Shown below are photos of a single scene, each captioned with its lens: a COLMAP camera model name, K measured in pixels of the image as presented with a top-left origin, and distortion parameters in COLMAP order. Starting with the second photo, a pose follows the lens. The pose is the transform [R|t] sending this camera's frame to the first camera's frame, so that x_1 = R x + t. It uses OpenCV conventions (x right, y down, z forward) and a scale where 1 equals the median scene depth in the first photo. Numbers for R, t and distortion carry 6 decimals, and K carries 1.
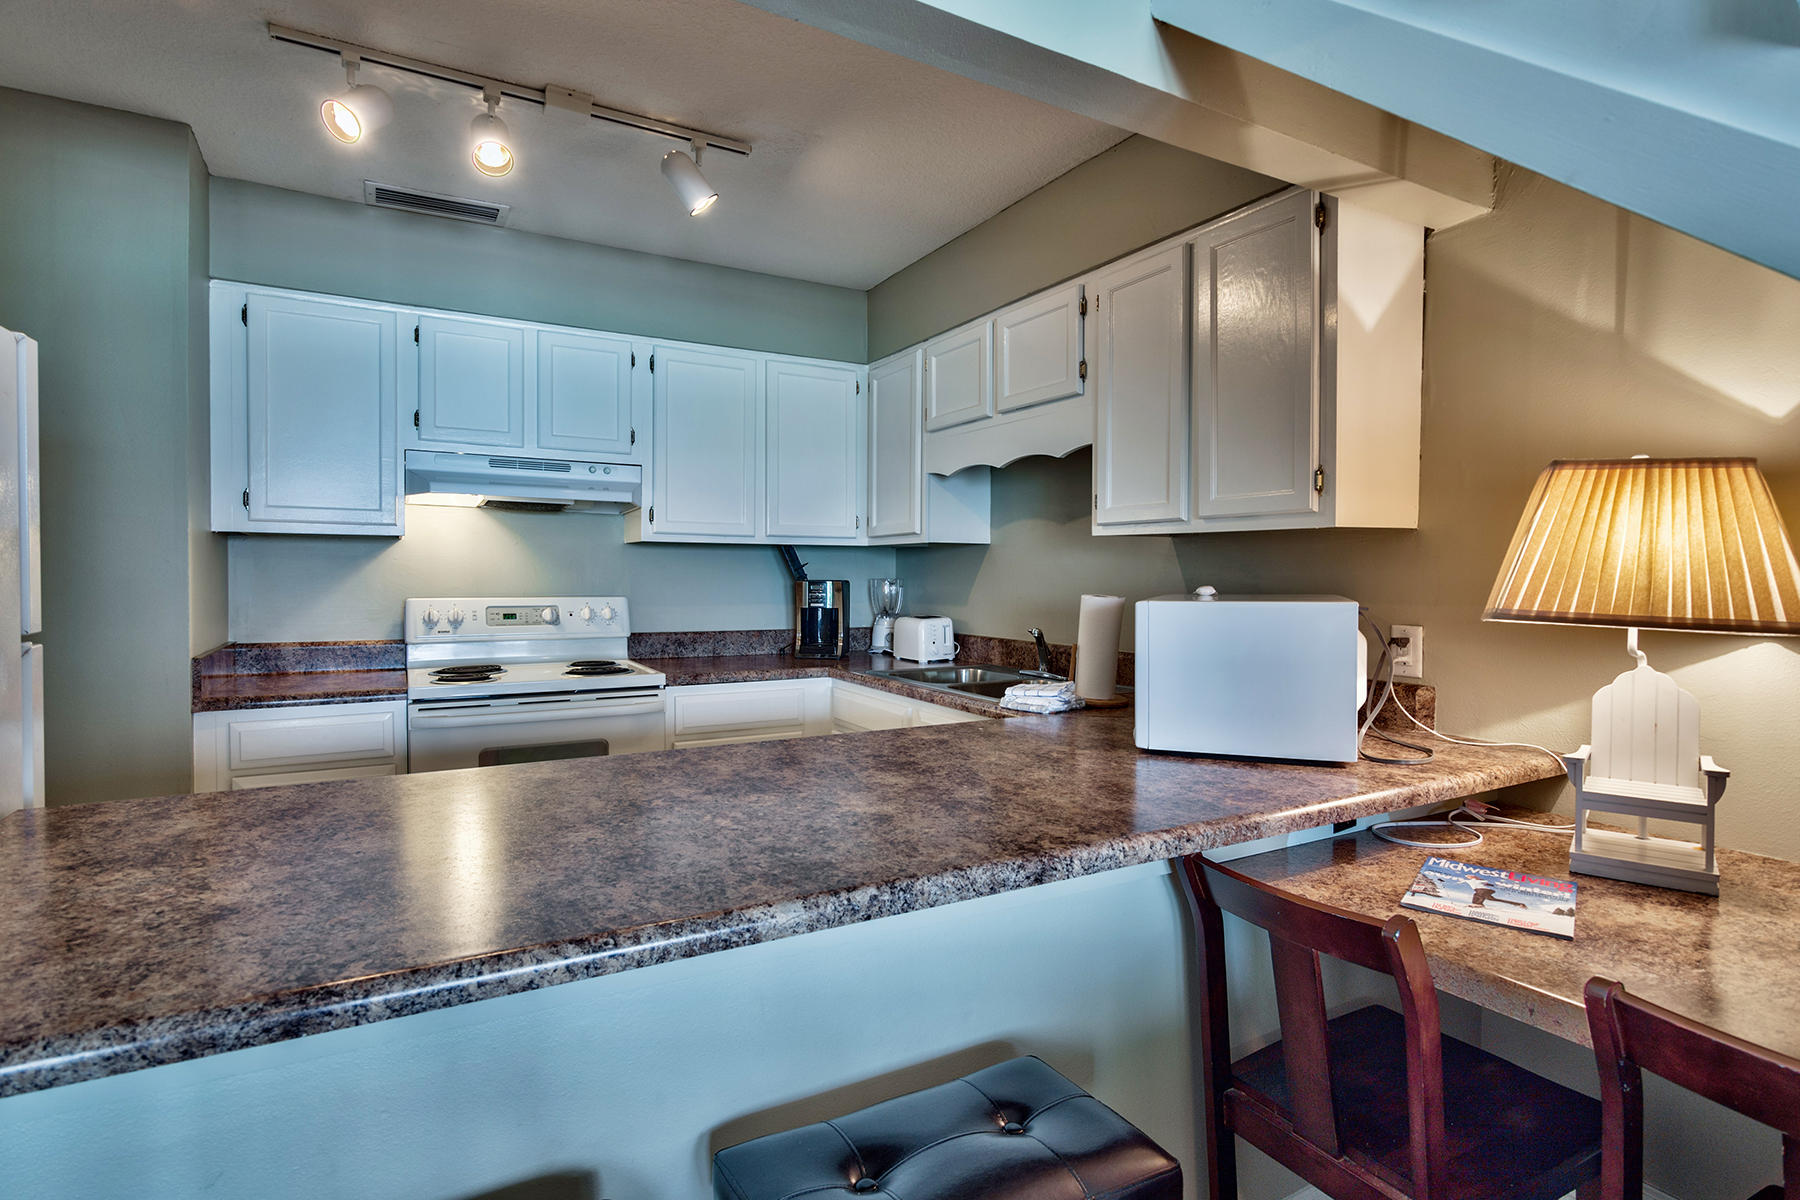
lens RADIAL K [[883.2, 0, 890.8], [0, 883.2, 600.1], [0, 0, 1]] dist [-0.004038, -0.001018]
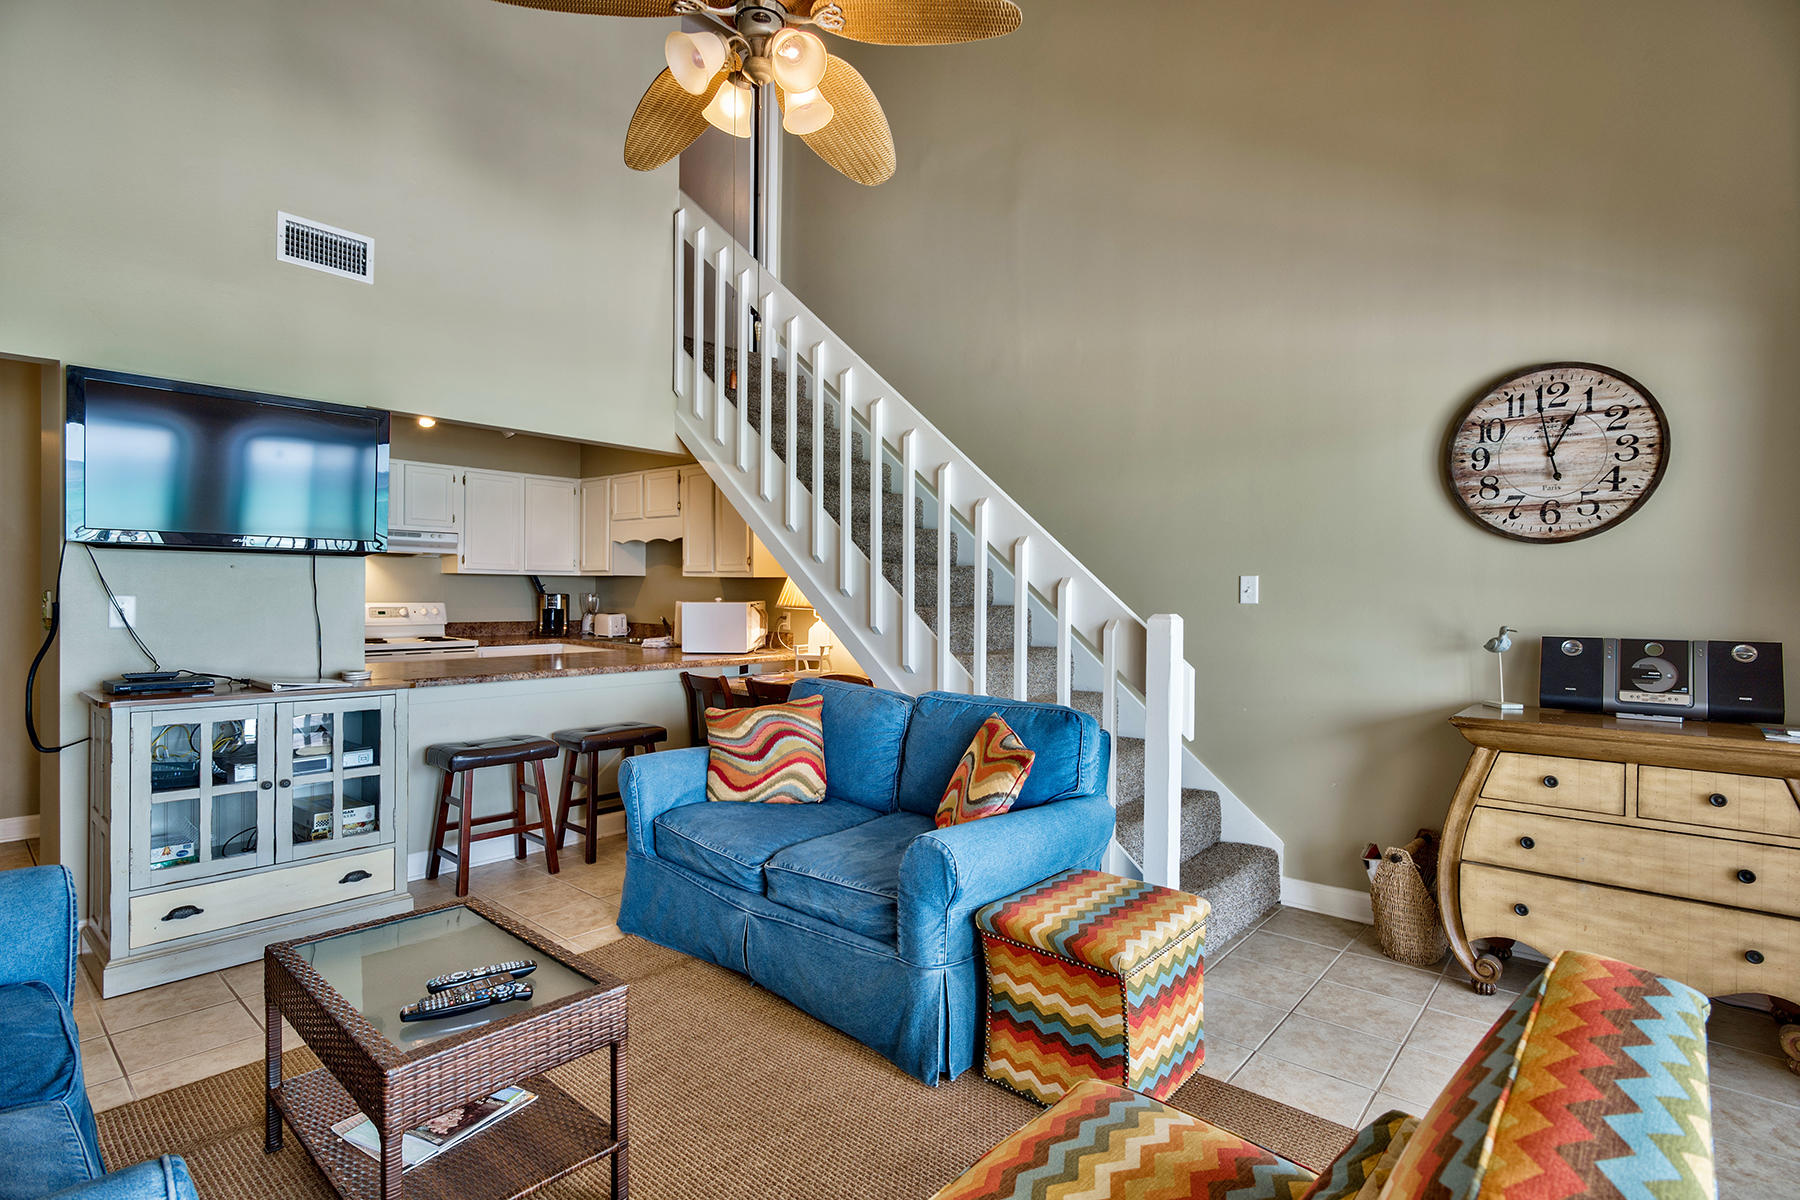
lens RADIAL K [[883.2, 0, 890.8], [0, 883.2, 600.1], [0, 0, 1]] dist [-0.004038, -0.001018]
pose [[0.946437, 0.000678, 0.322888, -0.007054], [0.004304, 0.999882, -0.014717, 0.022587], [-0.322860, 0.015319, 0.946323, -1.115248]]
